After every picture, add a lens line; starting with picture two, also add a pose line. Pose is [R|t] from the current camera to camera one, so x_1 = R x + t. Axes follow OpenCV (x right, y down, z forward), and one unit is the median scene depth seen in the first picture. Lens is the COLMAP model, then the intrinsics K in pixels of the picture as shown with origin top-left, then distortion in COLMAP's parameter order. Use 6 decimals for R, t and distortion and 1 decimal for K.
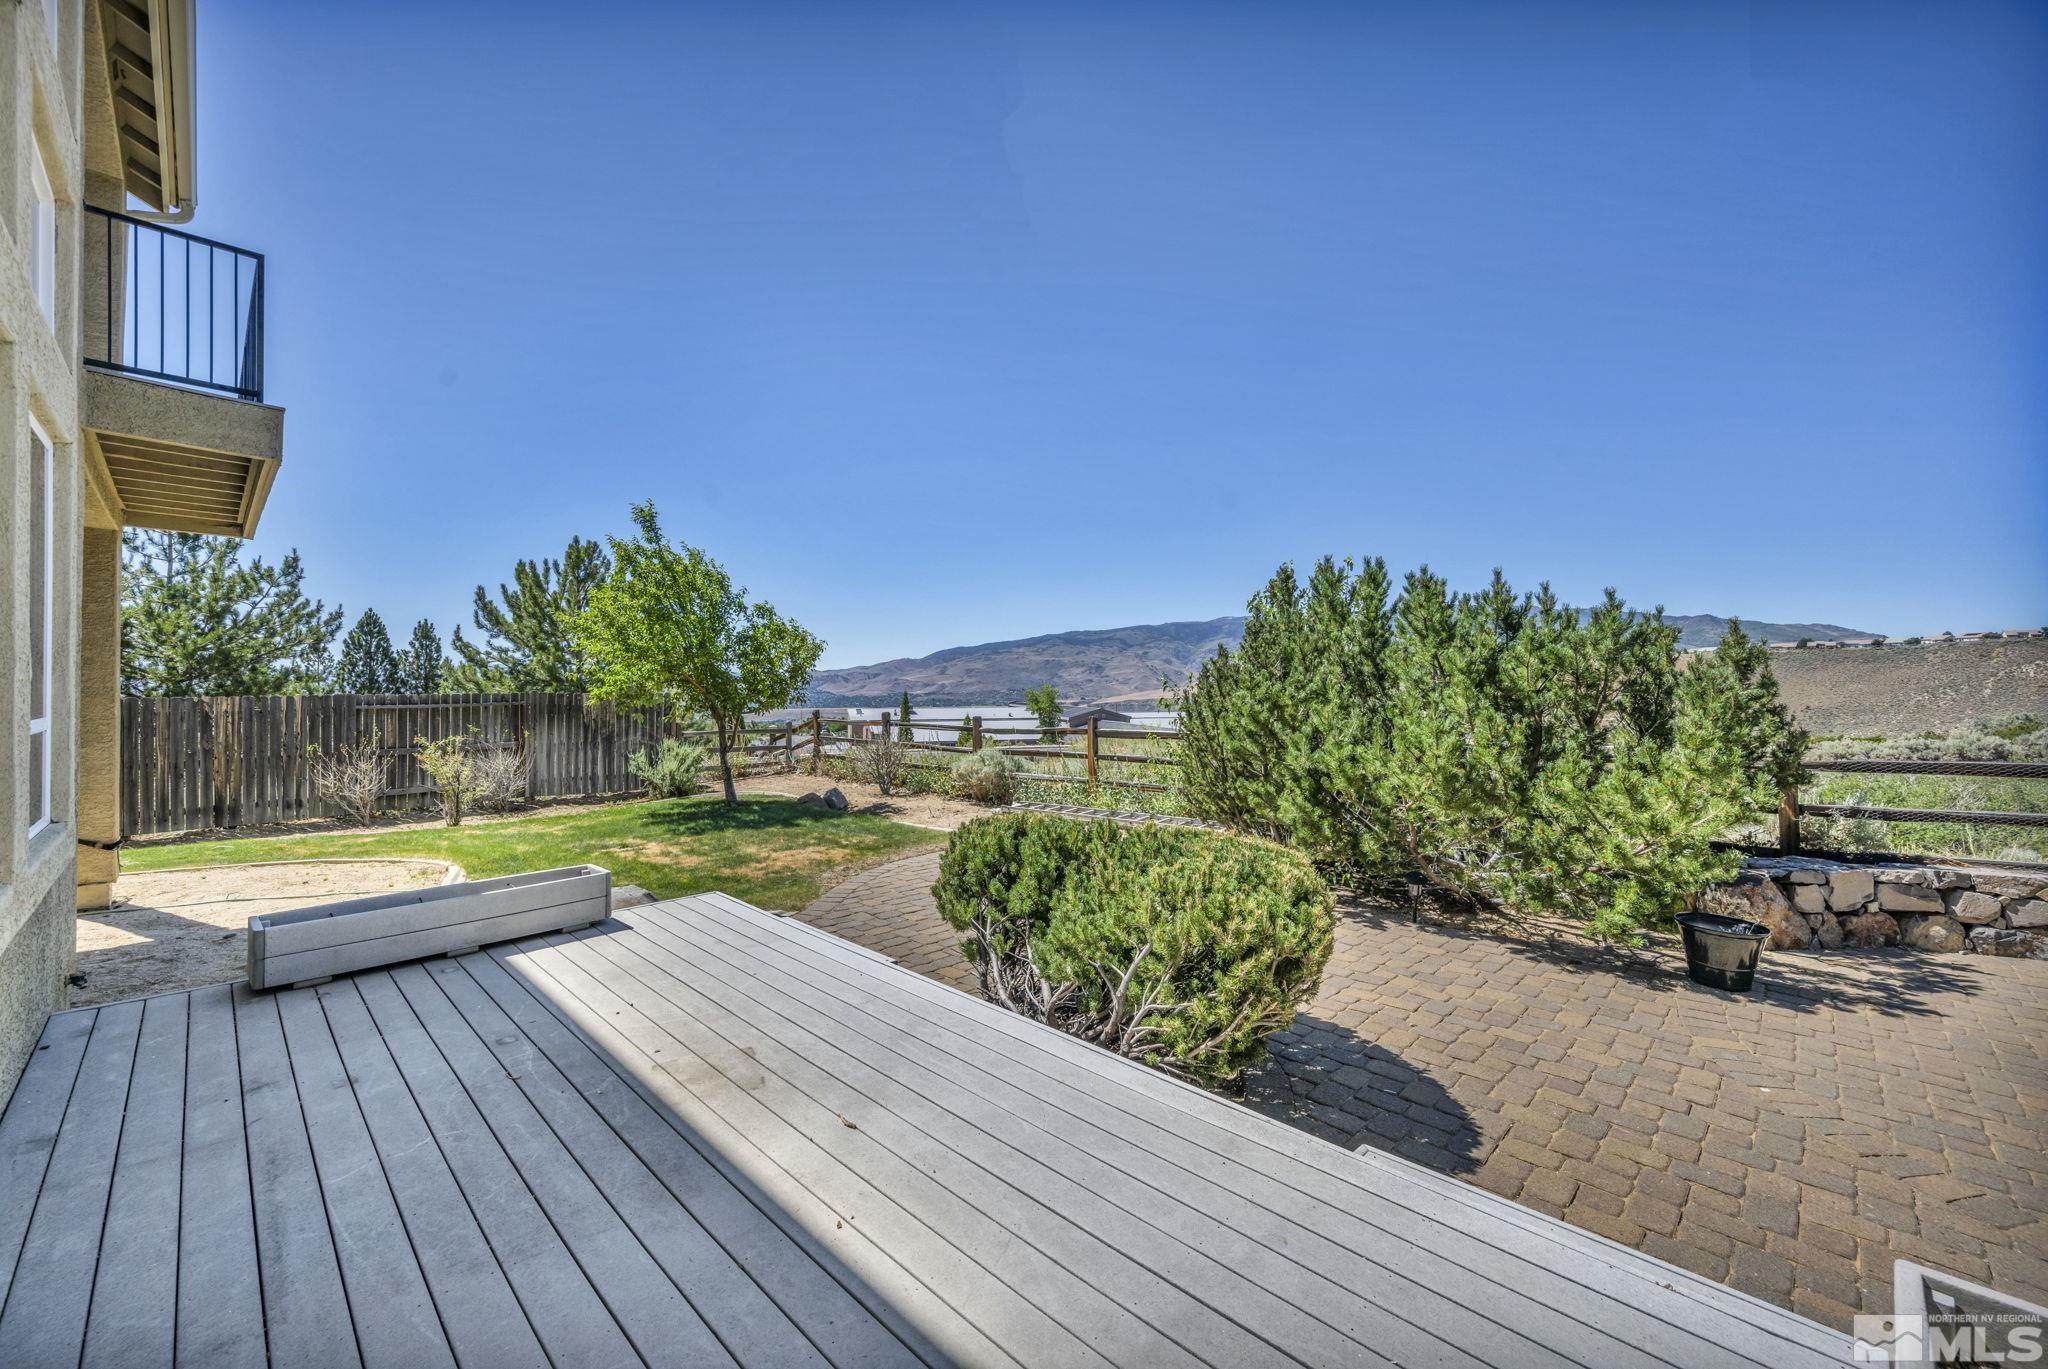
lens RADIAL K [[818.7, 0, 1018.4], [0, 818.7, 678.8], [0, 0, 1]] dist [-0.003949, 0.000230]
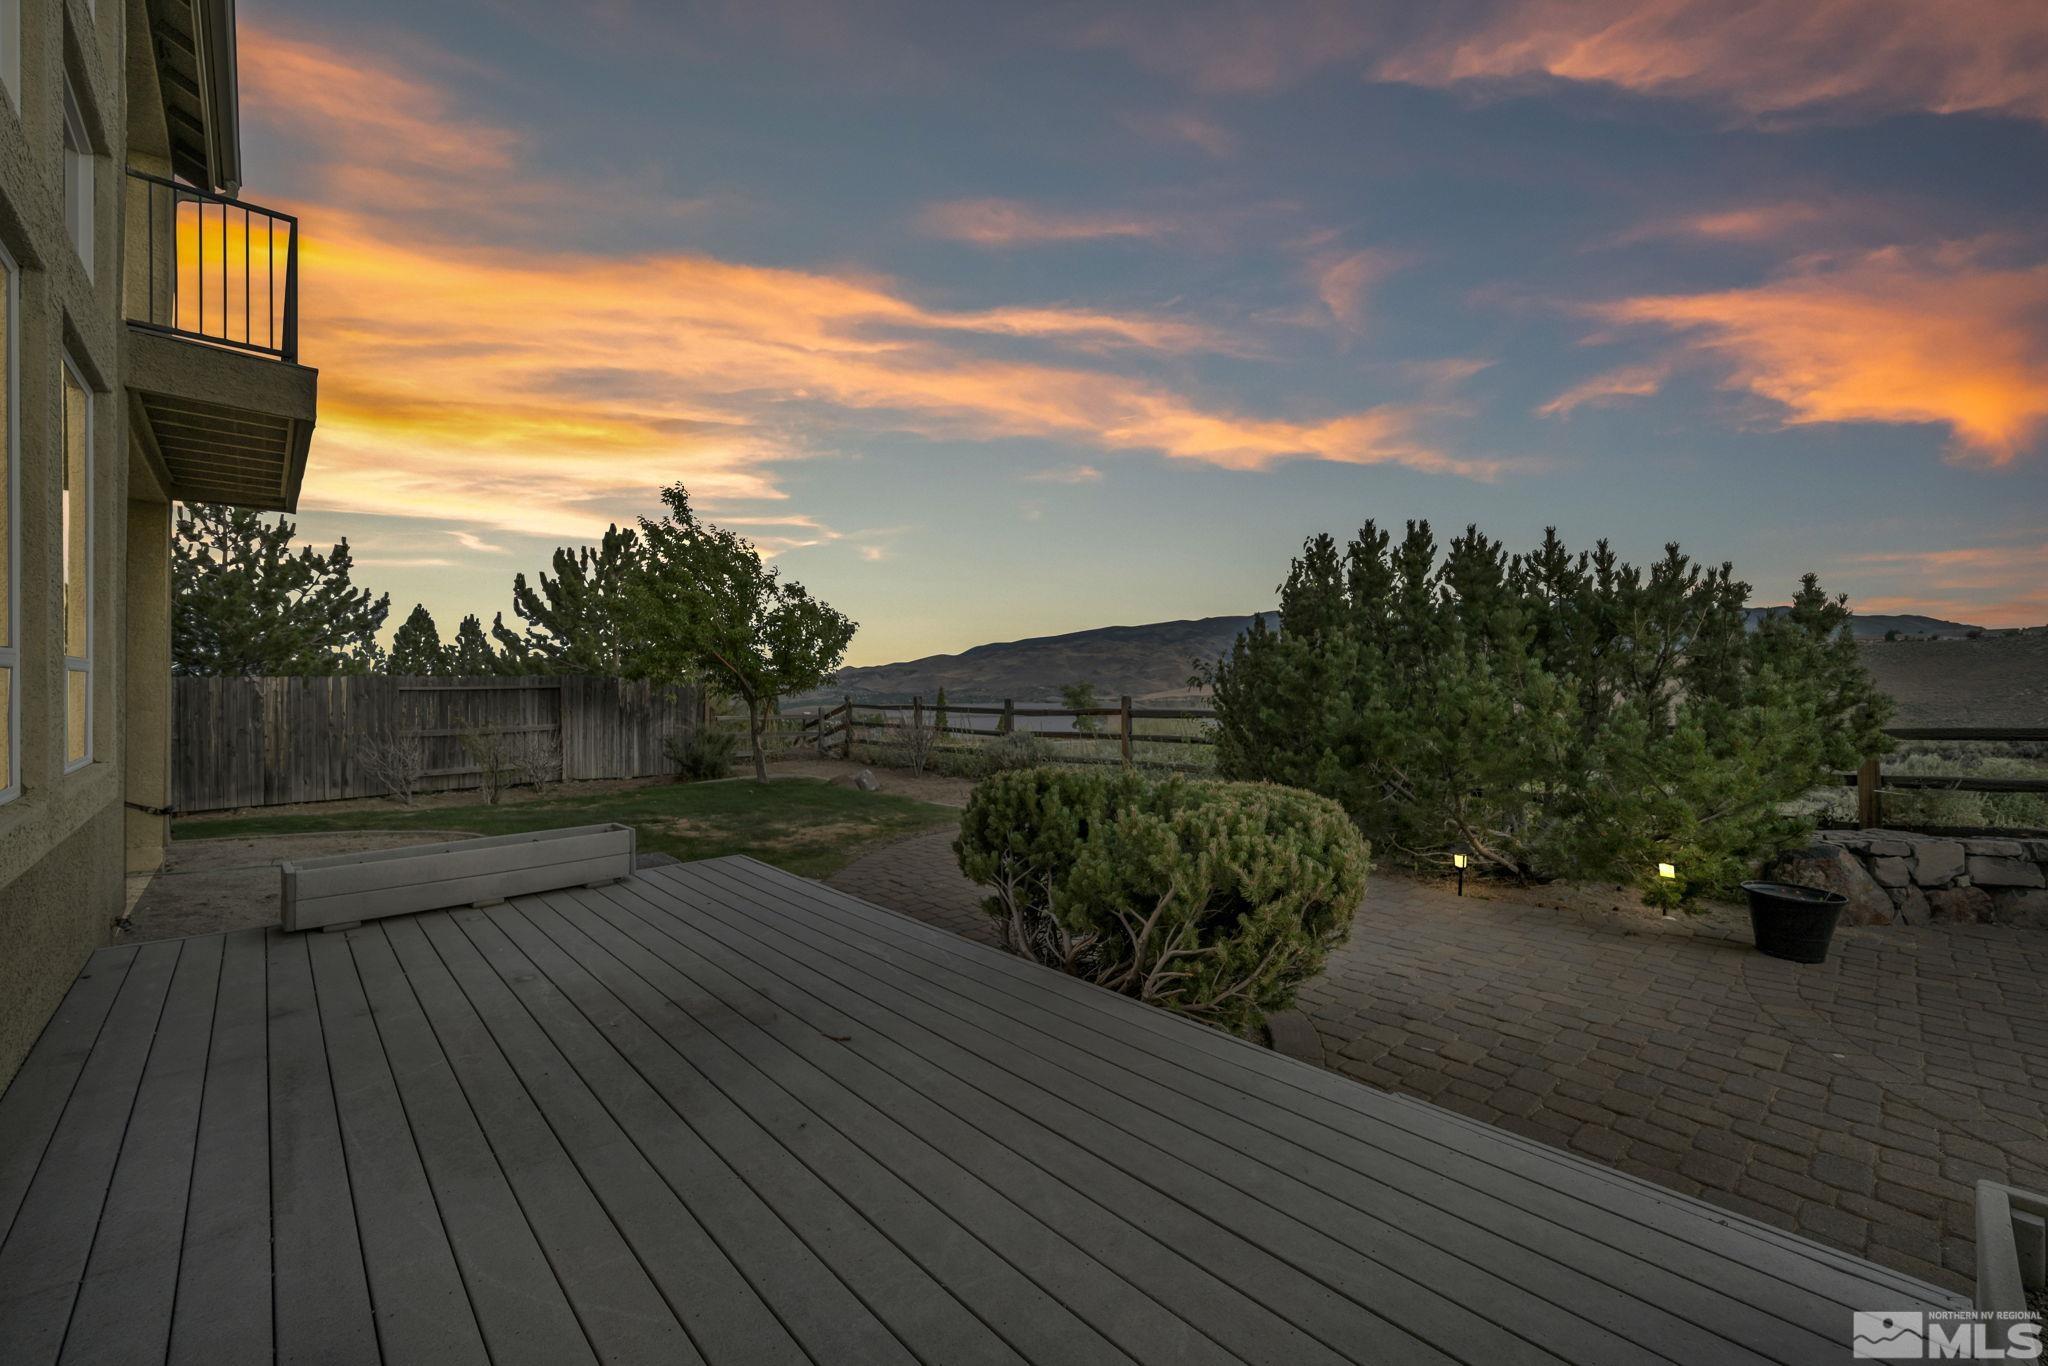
lens RADIAL K [[818.7, 0, 1038.4], [0, 818.7, 740.2], [0, 0, 1]] dist [-0.003949, 0.000230]
pose [[0.998934, -0.002128, -0.046110, 0.037597], [0.002309, 0.999990, 0.003868, 0.115517], [0.046101, -0.003970, 0.998929, 0.023668]]
